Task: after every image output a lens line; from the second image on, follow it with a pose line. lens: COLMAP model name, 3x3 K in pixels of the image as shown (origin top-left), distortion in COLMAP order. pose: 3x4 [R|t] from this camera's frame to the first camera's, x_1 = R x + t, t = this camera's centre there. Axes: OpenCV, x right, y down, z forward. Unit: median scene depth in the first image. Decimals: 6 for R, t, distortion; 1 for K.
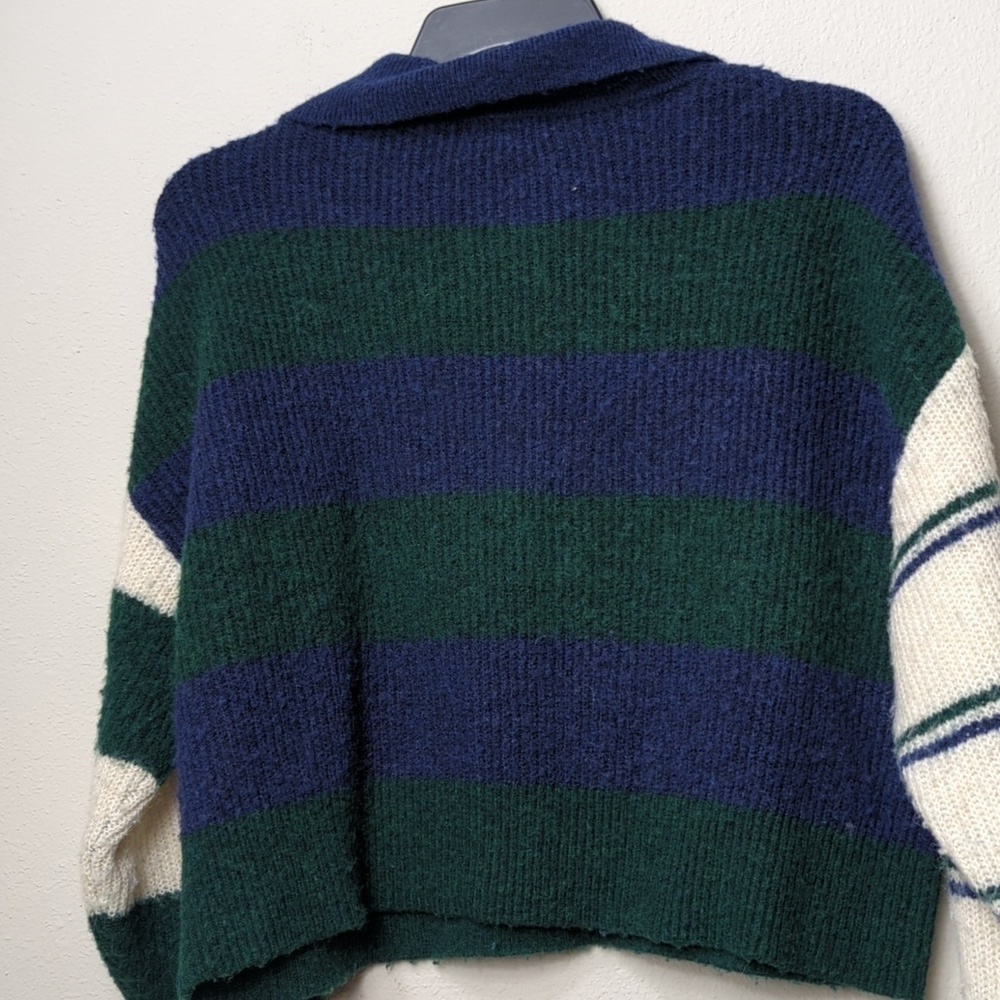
lens RADIAL K [[1644.4, 0, 521.7], [0, 1644.4, 508.5], [0, 0, 1]] dist [0.184768, -0.828352]
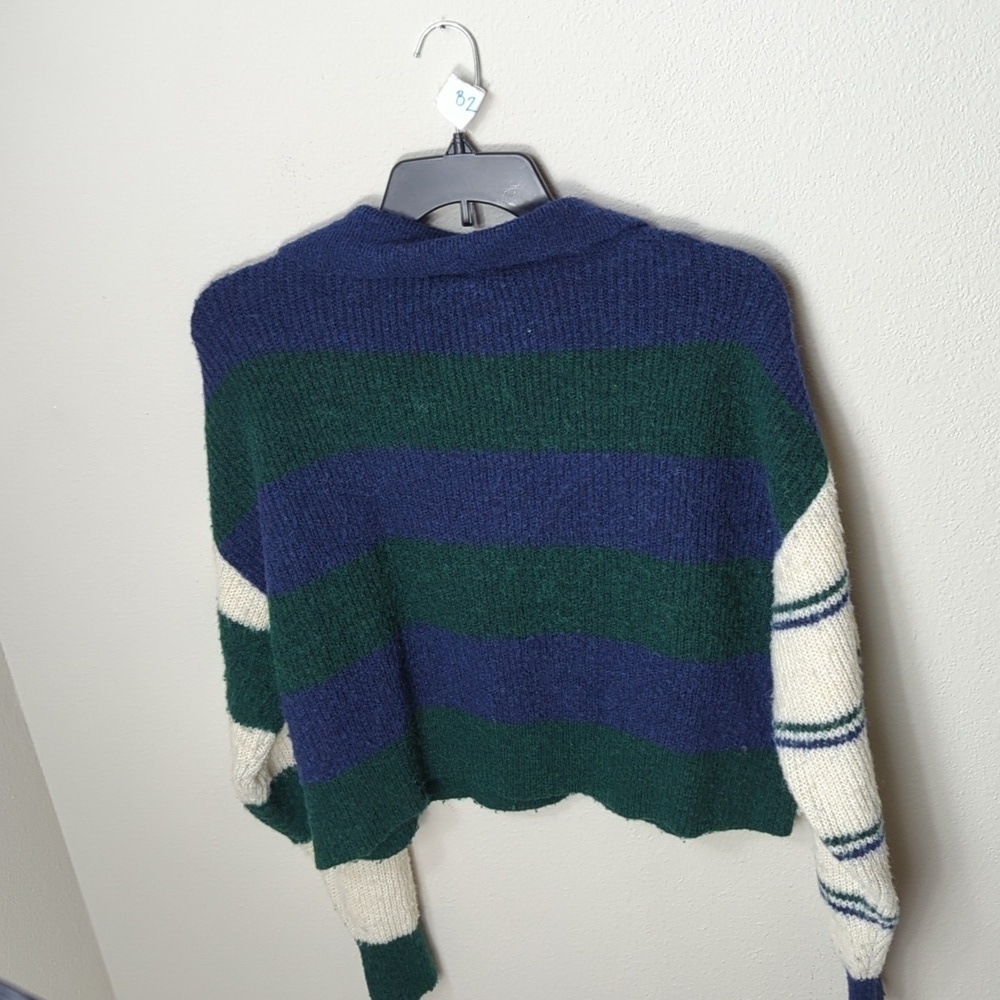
lens RADIAL K [[1644.4, 0, 521.7], [0, 1644.4, 508.5], [0, 0, 1]] dist [0.184768, -0.828352]
pose [[0.996416, -0.084323, -0.006749, 0.023379], [0.074902, 0.842379, 0.533654, -0.762249], [-0.039314, -0.532247, 0.845676, -0.137449]]
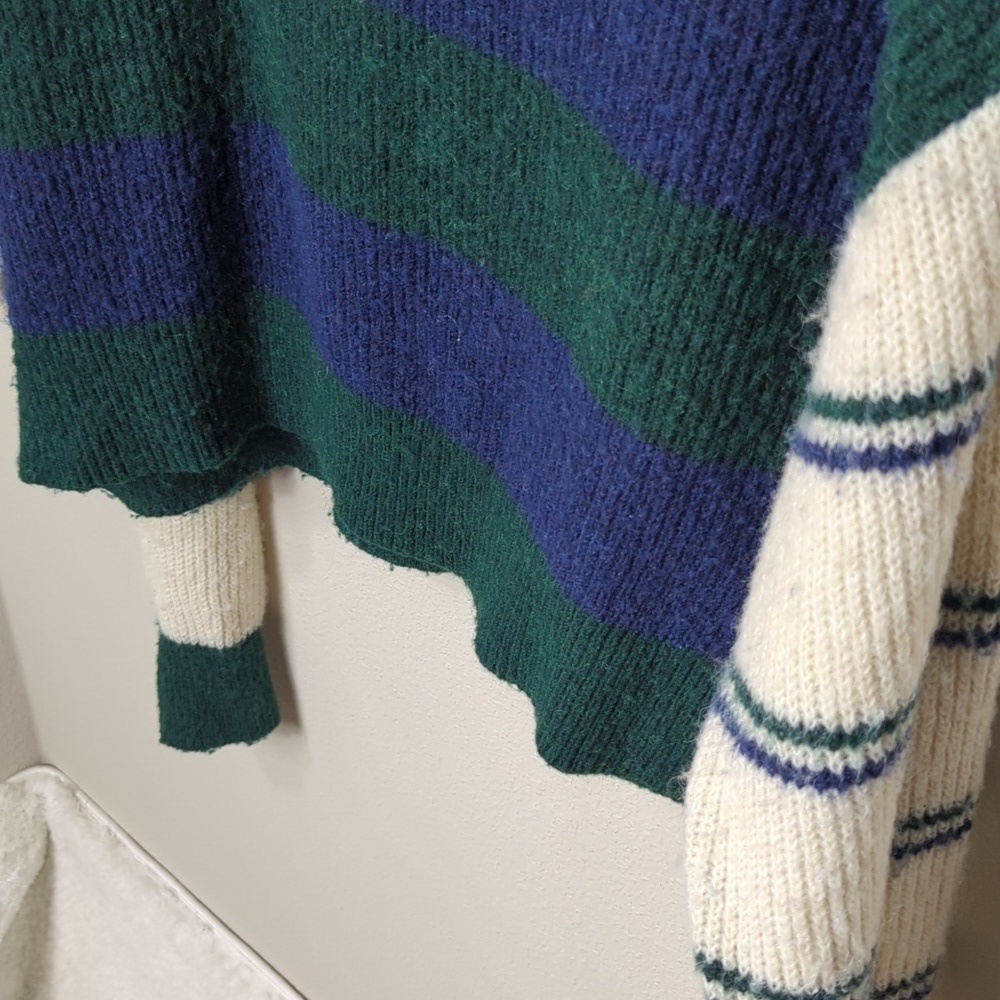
lens RADIAL K [[1644.4, 0, 521.7], [0, 1644.4, 508.5], [0, 0, 1]] dist [0.184768, -0.828352]
pose [[0.839675, 0.379055, -0.388925, 0.343530], [0.006387, 0.709193, 0.704985, -0.298700], [0.543052, -0.594442, 0.593071, 0.570081]]
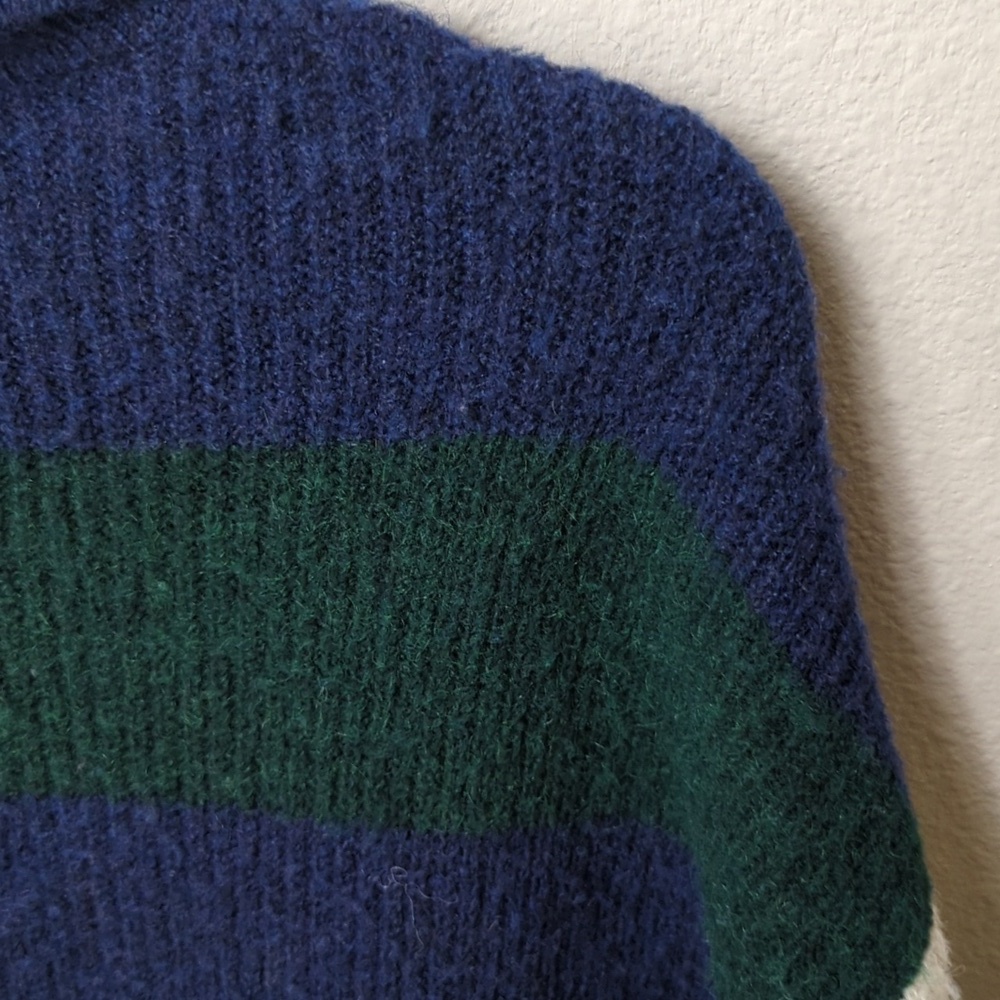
lens RADIAL K [[1644.4, 0, 521.7], [0, 1644.4, 508.5], [0, 0, 1]] dist [0.184768, -0.828352]
pose [[0.993758, -0.068085, 0.088367, 0.141279], [0.009096, 0.838964, 0.544111, -0.355153], [-0.111182, -0.539911, 0.834347, 0.705324]]
